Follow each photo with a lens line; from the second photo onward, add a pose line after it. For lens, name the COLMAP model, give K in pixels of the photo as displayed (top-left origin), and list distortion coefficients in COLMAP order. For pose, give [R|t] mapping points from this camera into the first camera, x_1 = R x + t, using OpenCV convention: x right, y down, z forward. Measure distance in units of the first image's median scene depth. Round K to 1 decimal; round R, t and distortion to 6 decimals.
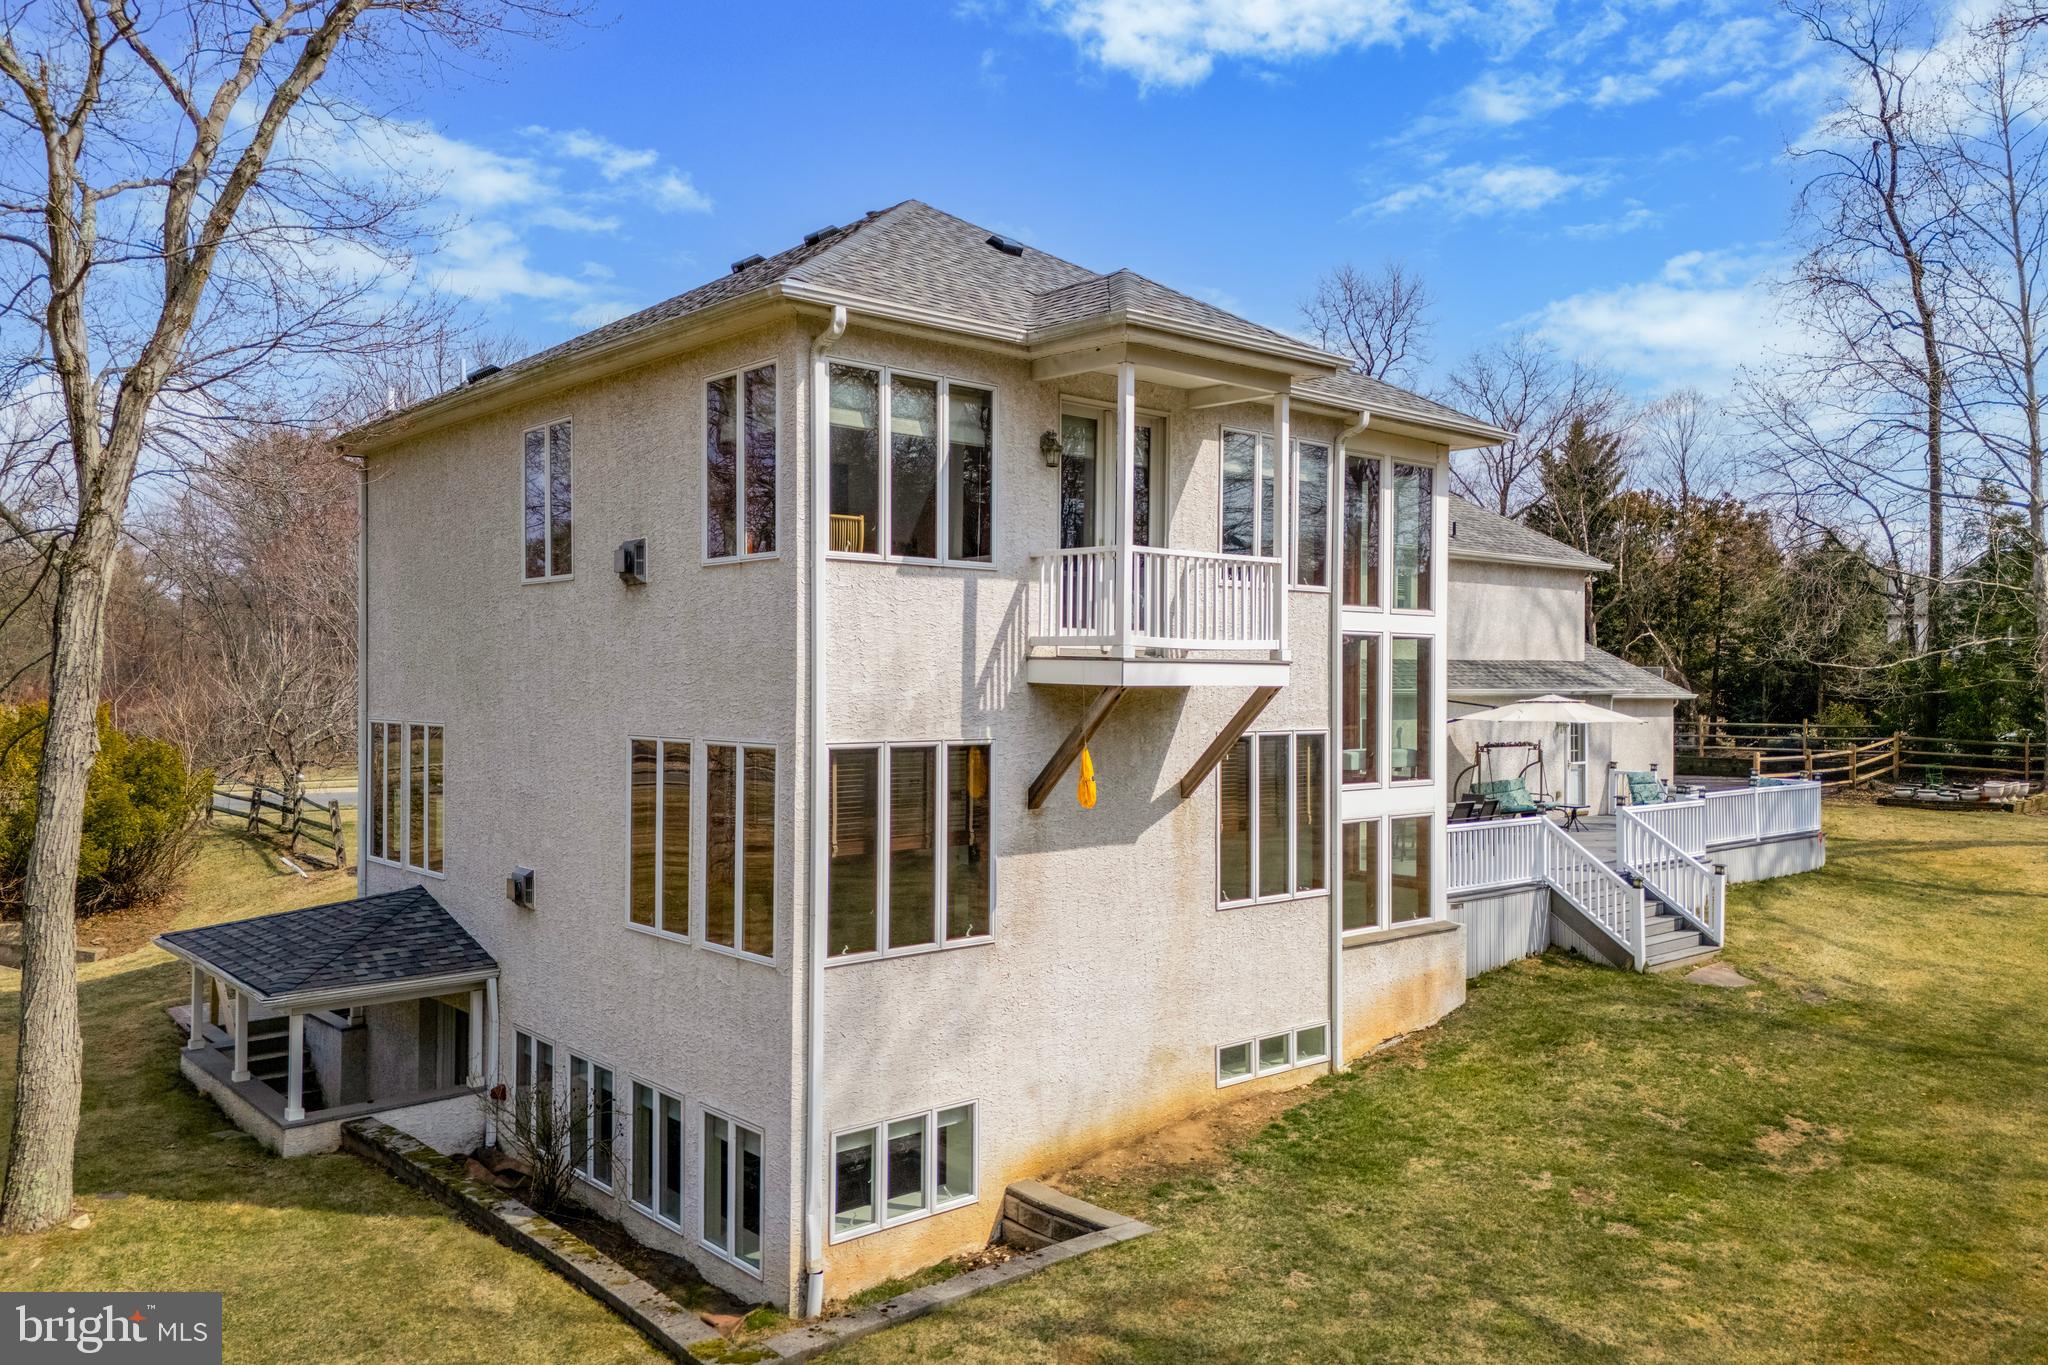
lens RADIAL K [[1492.8, 0, 1015.5], [0, 1492.8, 690.8], [0, 0, 1]] dist [0.062794, -0.047166]
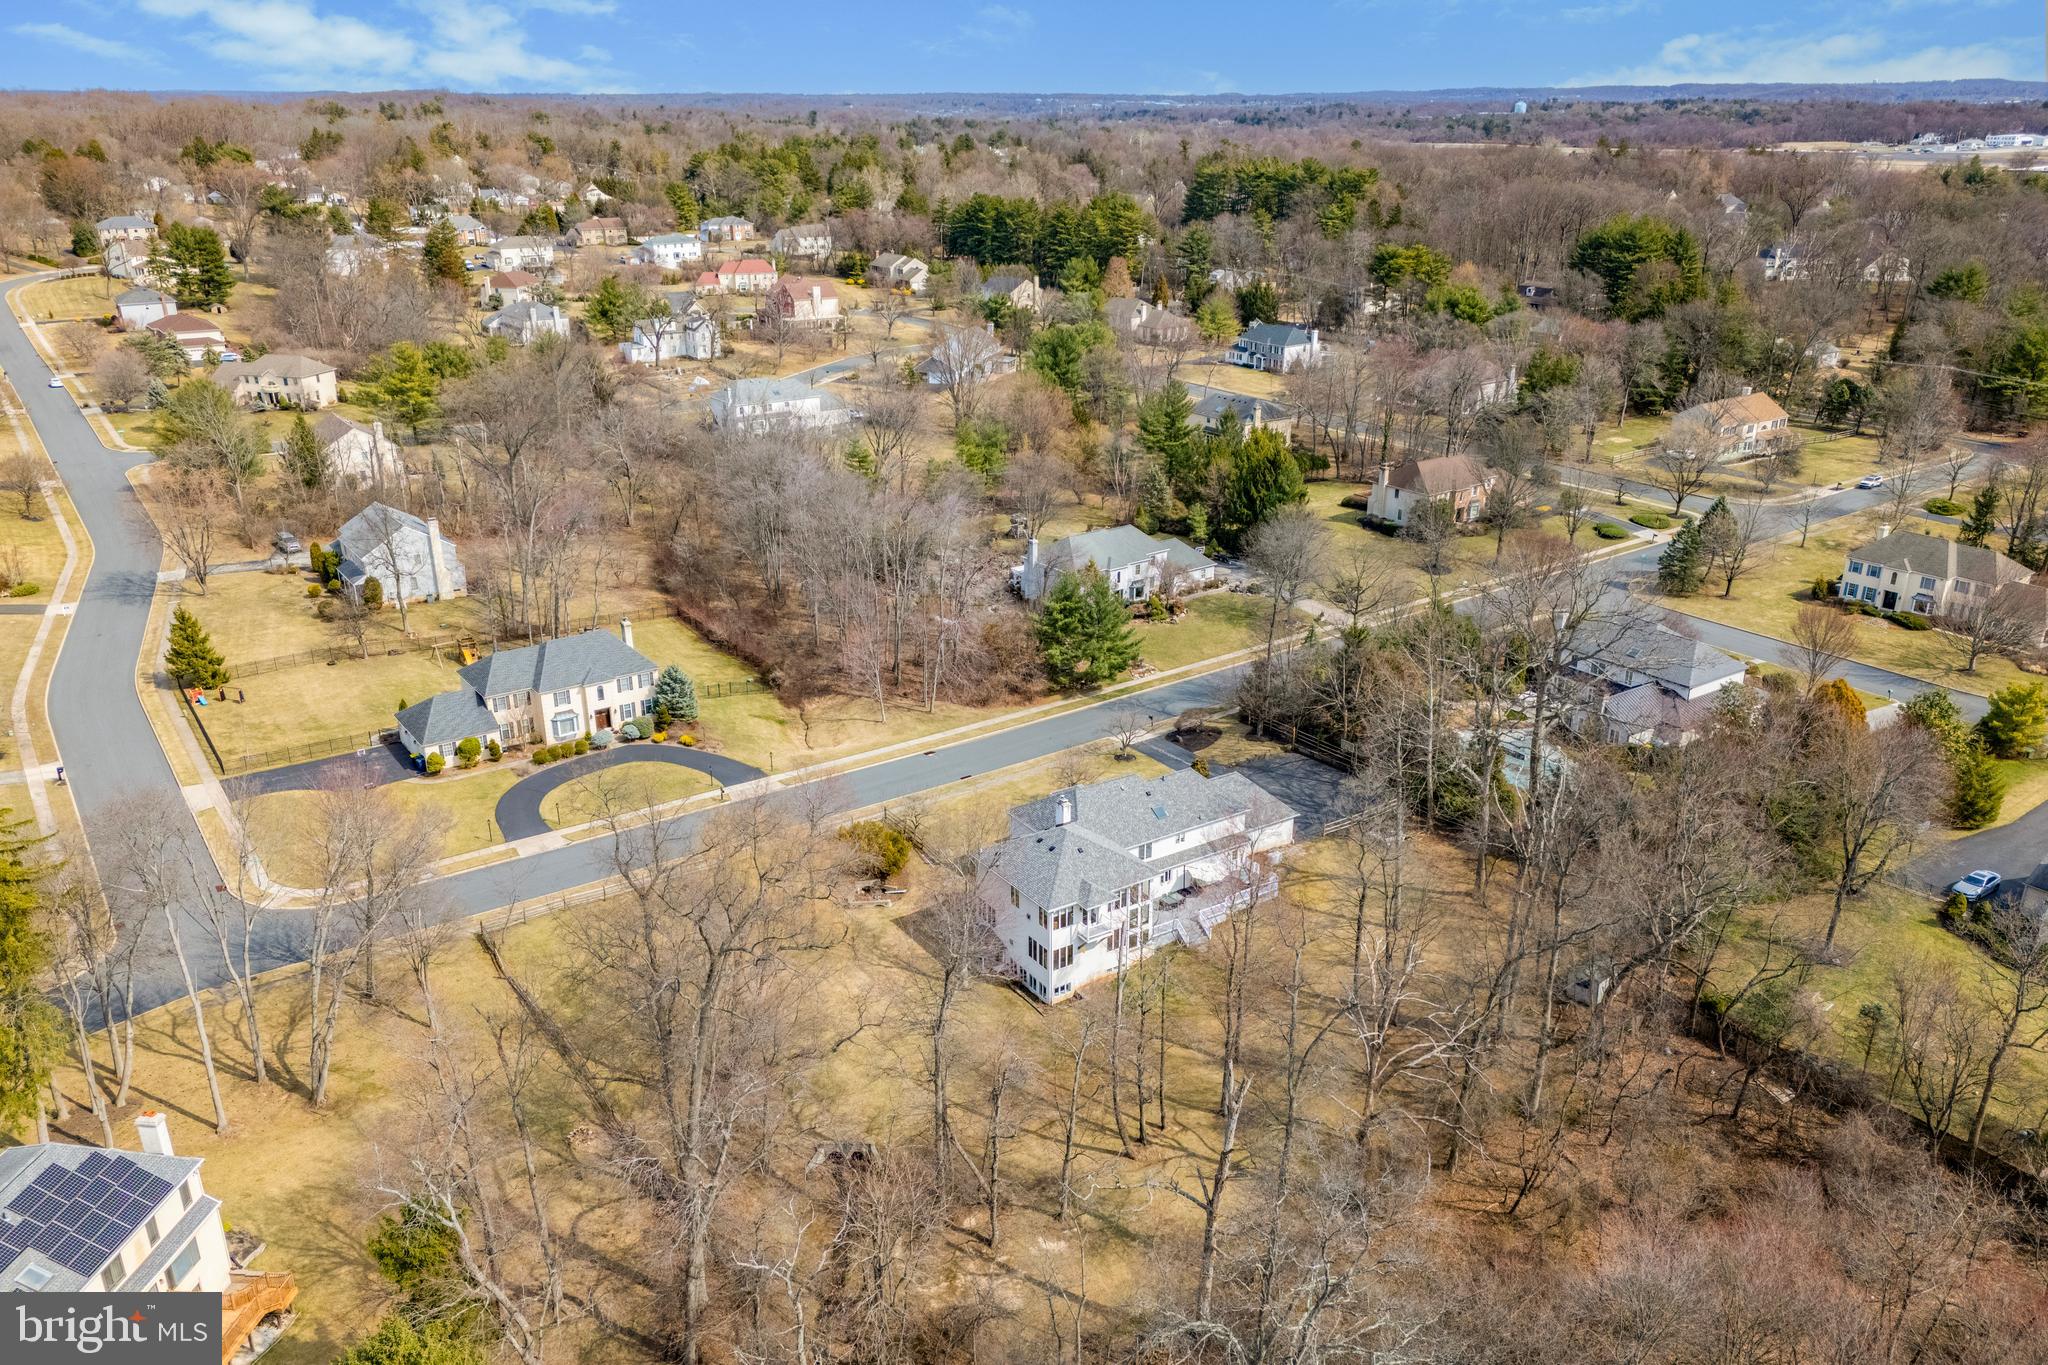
lens RADIAL K [[1492.8, 0, 1015.5], [0, 1492.8, 690.8], [0, 0, 1]] dist [0.062794, -0.047166]
pose [[0.987707, 0.046497, -0.149242, 0.621997], [0.013490, 0.925822, 0.377719, -3.259789], [0.155735, -0.375089, 0.913813, -4.509513]]
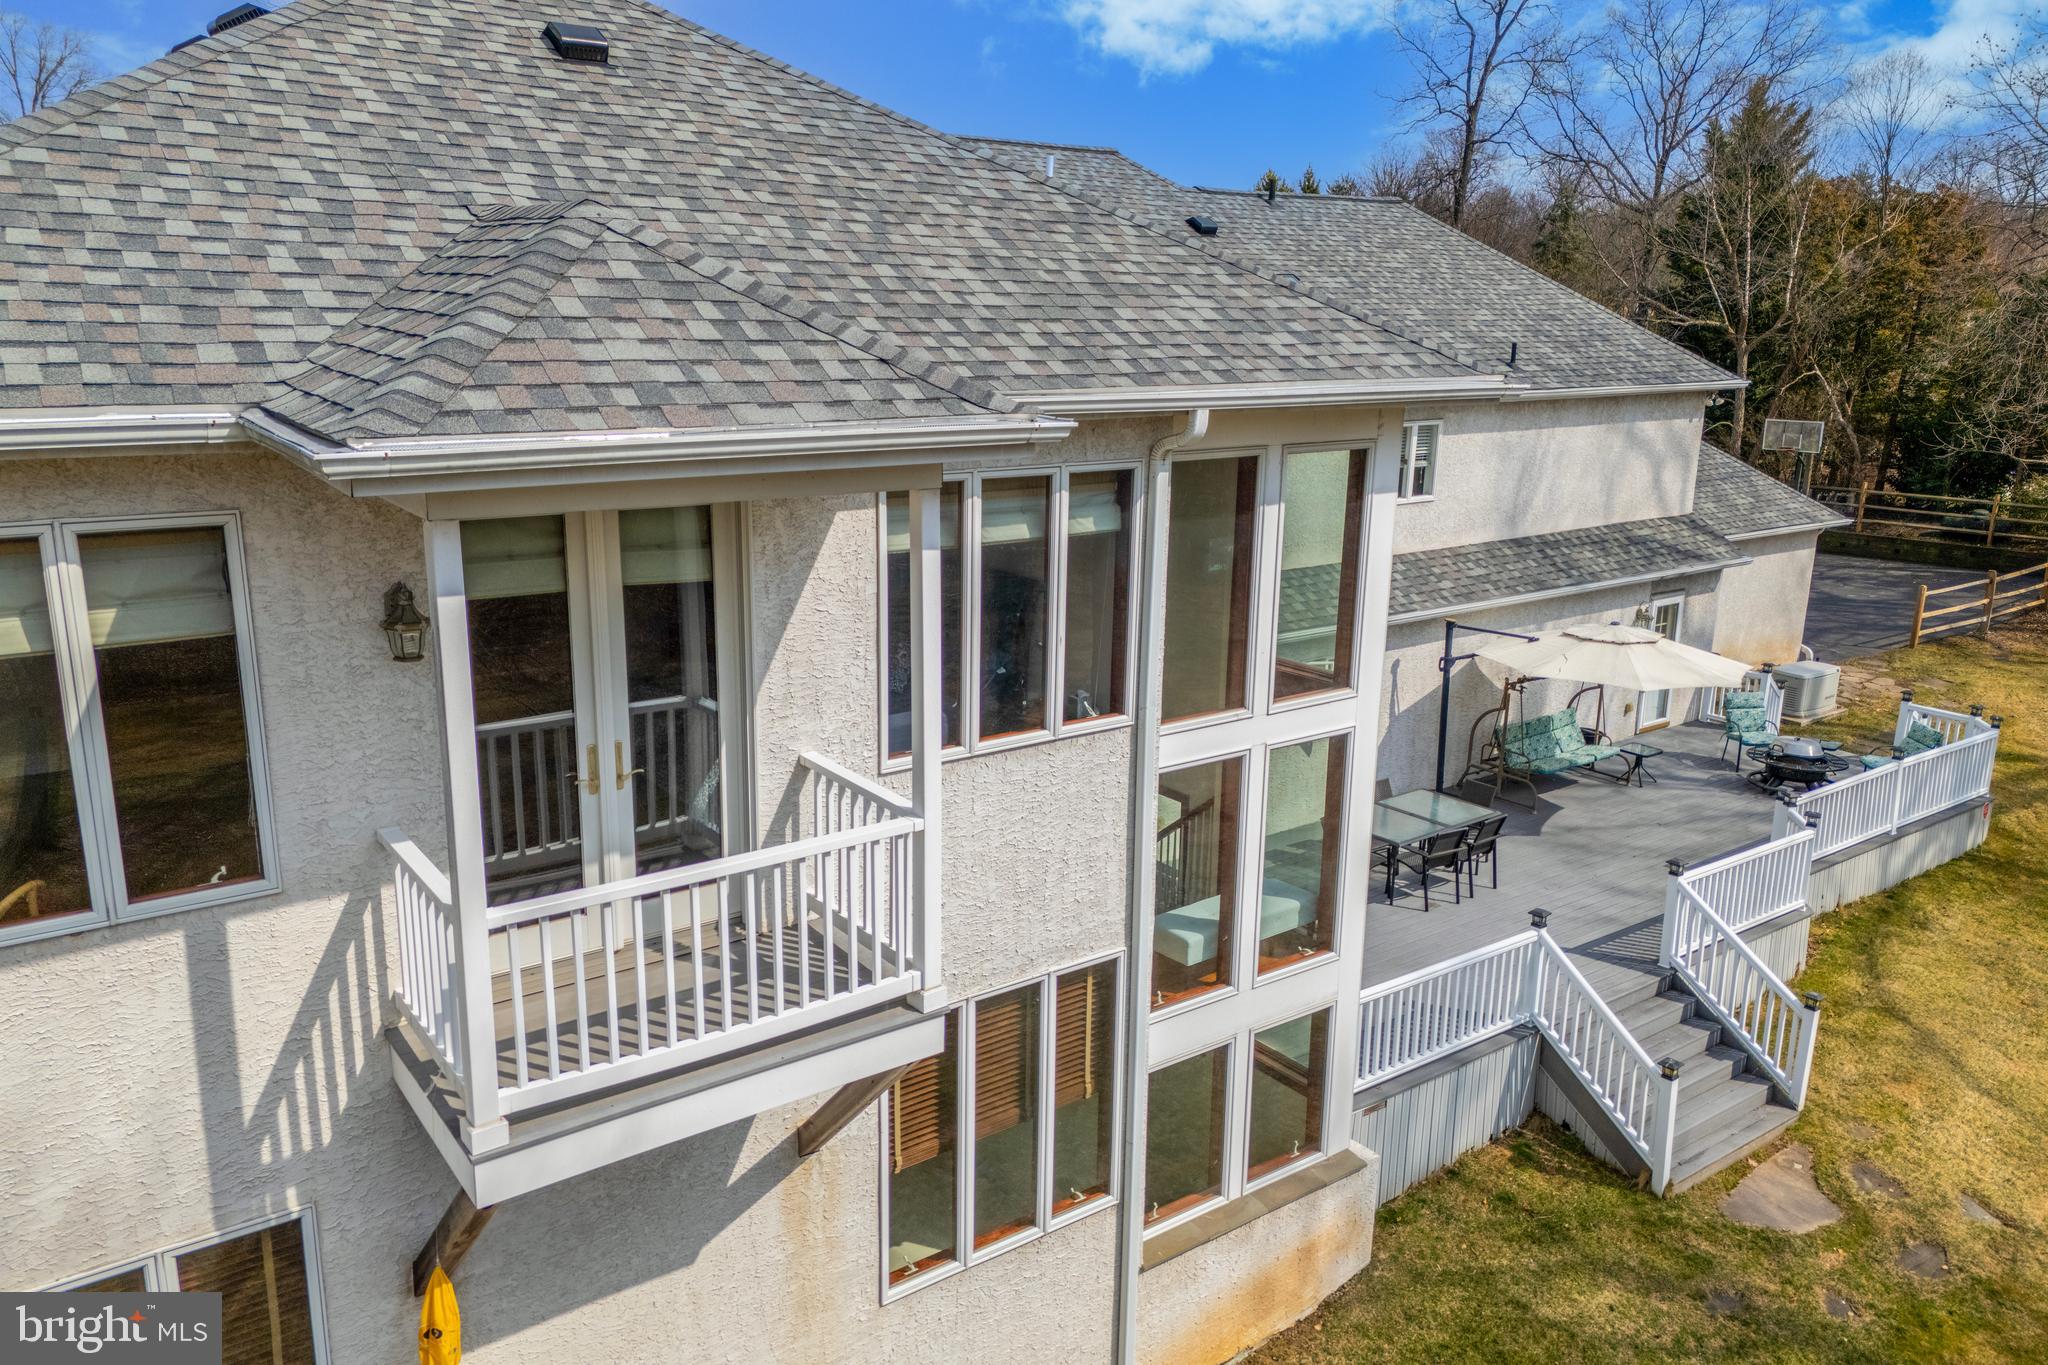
lens RADIAL K [[1492.8, 0, 1015.5], [0, 1492.8, 690.8], [0, 0, 1]] dist [0.062794, -0.047166]
pose [[0.996386, 0.031290, -0.078973, 0.192309], [-0.011074, 0.969597, 0.244456, -0.196460], [0.084221, -0.242698, 0.966439, 0.418830]]
